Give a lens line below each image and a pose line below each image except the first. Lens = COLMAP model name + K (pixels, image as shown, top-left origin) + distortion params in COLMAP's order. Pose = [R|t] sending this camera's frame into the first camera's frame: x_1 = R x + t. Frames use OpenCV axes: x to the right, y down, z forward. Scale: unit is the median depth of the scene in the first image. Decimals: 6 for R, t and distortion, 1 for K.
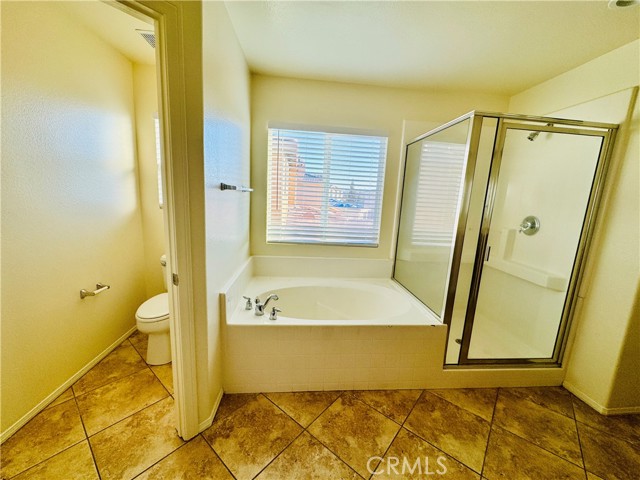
lens RADIAL K [[254.8, 0, 320.0], [0, 254.8, 240.0], [0, 0, 1]] dist [-0.001825, -0.000010]
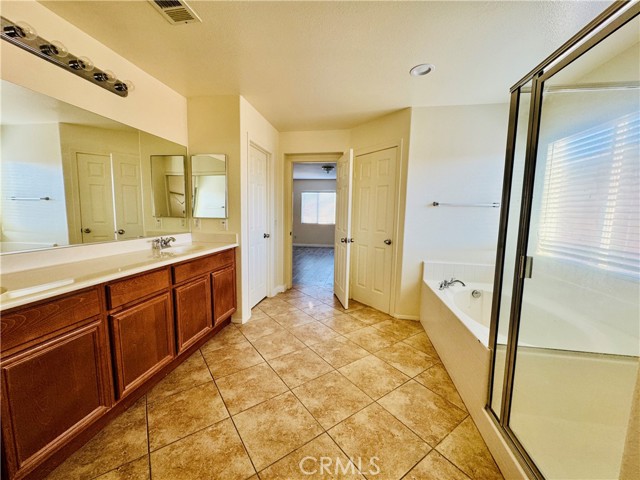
lens RADIAL K [[254.8, 0, 320.0], [0, 254.8, 240.0], [0, 0, 1]] dist [-0.001825, -0.000010]
pose [[-0.241957, 0.048501, -0.969074, 1.559555], [-0.204071, 0.973867, 0.099693, 0.033175], [0.948584, 0.221881, -0.225737, 0.675756]]
